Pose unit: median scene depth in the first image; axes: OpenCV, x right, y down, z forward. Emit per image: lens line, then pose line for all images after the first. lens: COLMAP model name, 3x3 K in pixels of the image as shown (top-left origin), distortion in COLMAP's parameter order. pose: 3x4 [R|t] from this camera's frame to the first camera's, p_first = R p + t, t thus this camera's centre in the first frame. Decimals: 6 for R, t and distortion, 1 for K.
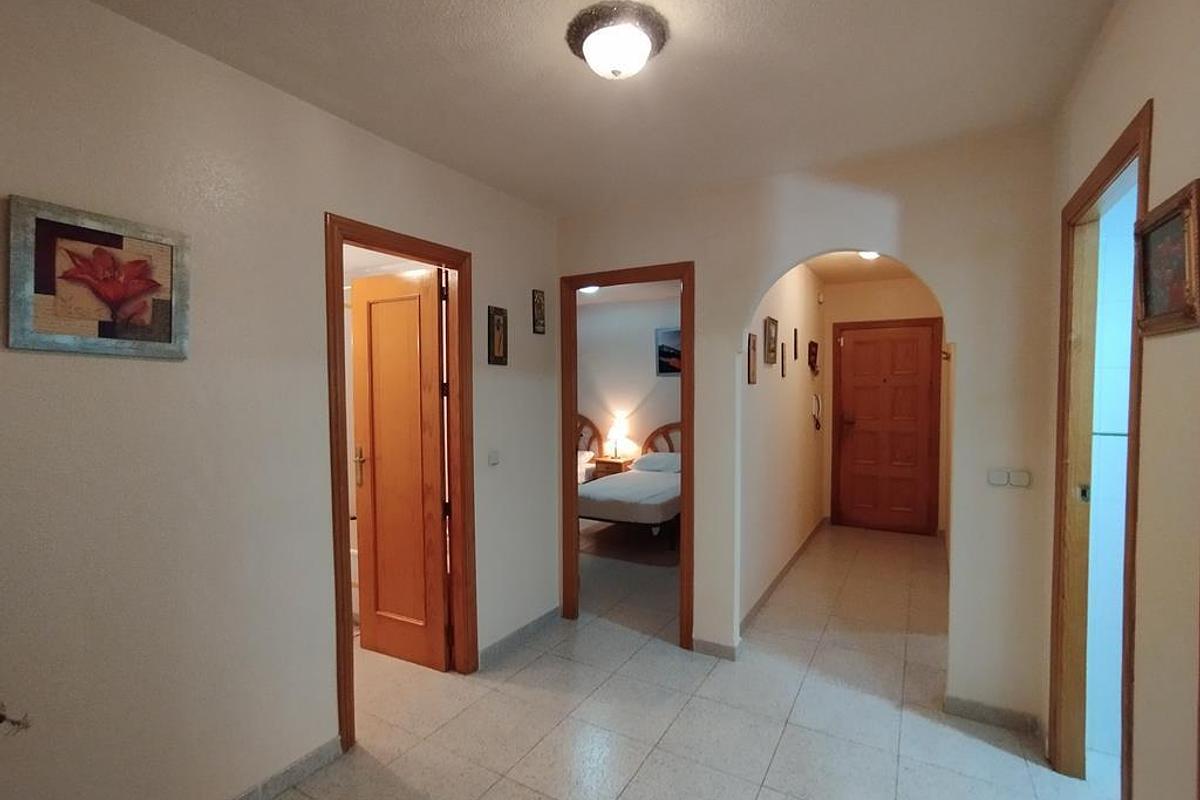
lens RADIAL K [[550.0, 0, 601.0], [0, 550.0, 403.1], [0, 0, 1]] dist [0.011364, 0.000235]
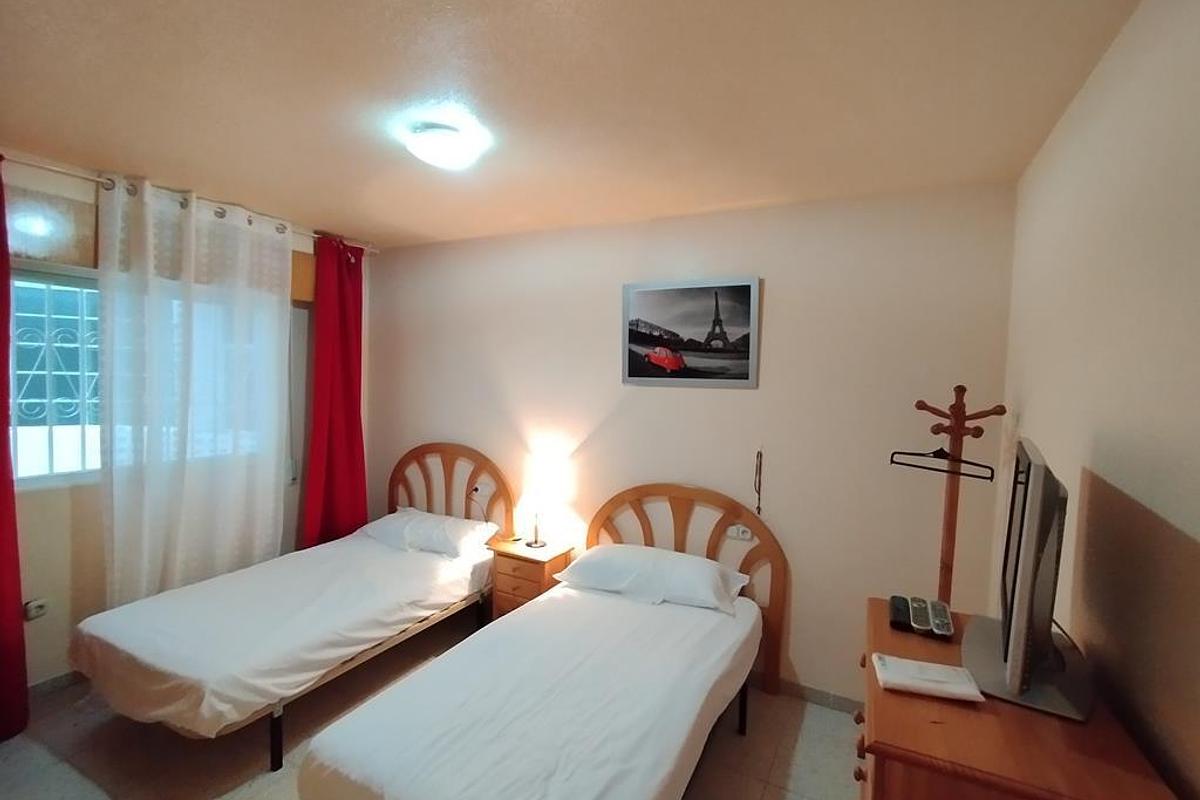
lens RADIAL K [[550.0, 0, 599.0], [0, 550.0, 402.6], [0, 0, 1]] dist [0.011364, 0.000235]
pose [[0.997888, 0.028297, 0.058468, 0.051894], [-0.030005, 0.999142, 0.028552, -0.045159], [-0.057609, -0.030247, 0.997881, 0.515144]]
